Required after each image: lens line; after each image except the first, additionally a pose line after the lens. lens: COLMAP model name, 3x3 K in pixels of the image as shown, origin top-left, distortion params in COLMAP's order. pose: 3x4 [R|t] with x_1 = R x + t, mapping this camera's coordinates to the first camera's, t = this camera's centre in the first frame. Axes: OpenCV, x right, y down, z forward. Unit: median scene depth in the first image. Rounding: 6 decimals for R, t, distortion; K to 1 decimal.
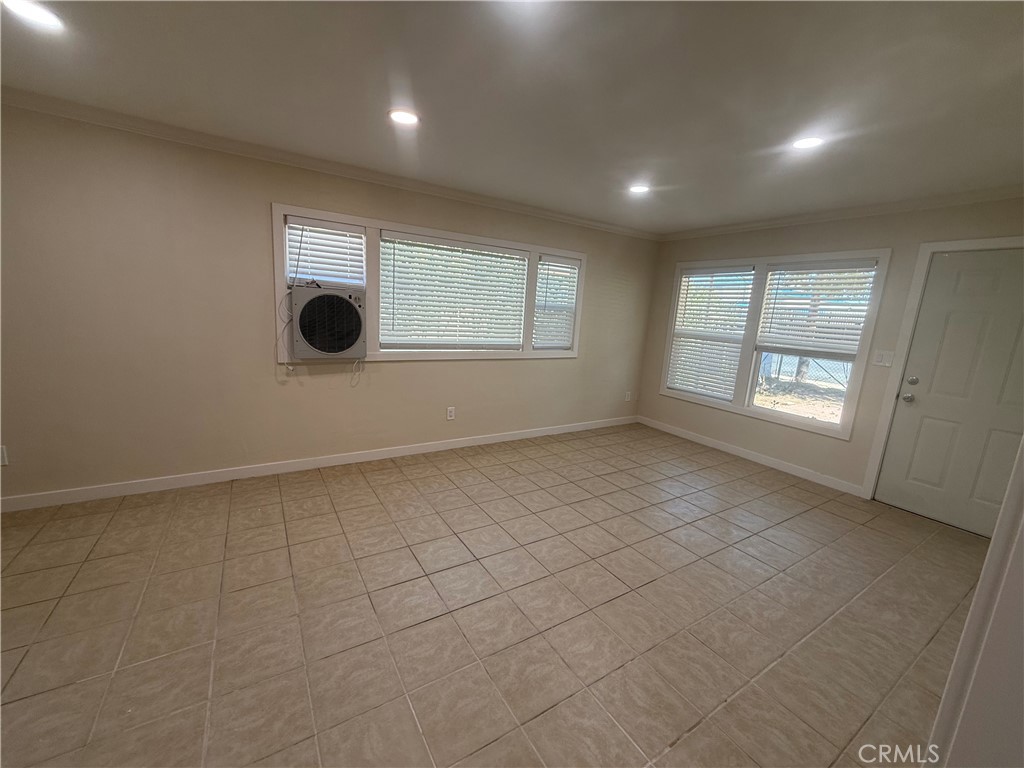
lens RADIAL K [[408.1, 0, 510.3], [0, 408.1, 385.1], [0, 0, 1]] dist [-0.001655, -0.000081]
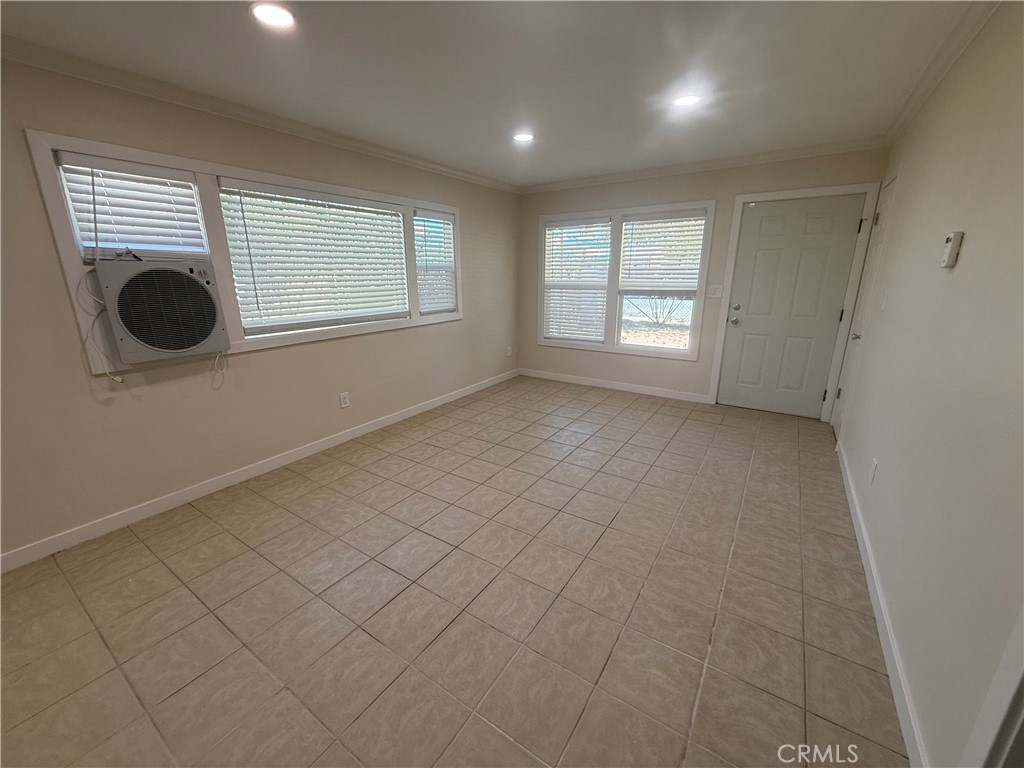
lens RADIAL K [[408.1, 0, 510.2], [0, 408.1, 385.0], [0, 0, 1]] dist [-0.001655, -0.000081]
pose [[0.910039, -0.174133, 0.376173, -0.185242], [0.137460, 0.982909, 0.122450, -0.024530], [-0.391067, -0.059725, 0.918422, 0.085990]]
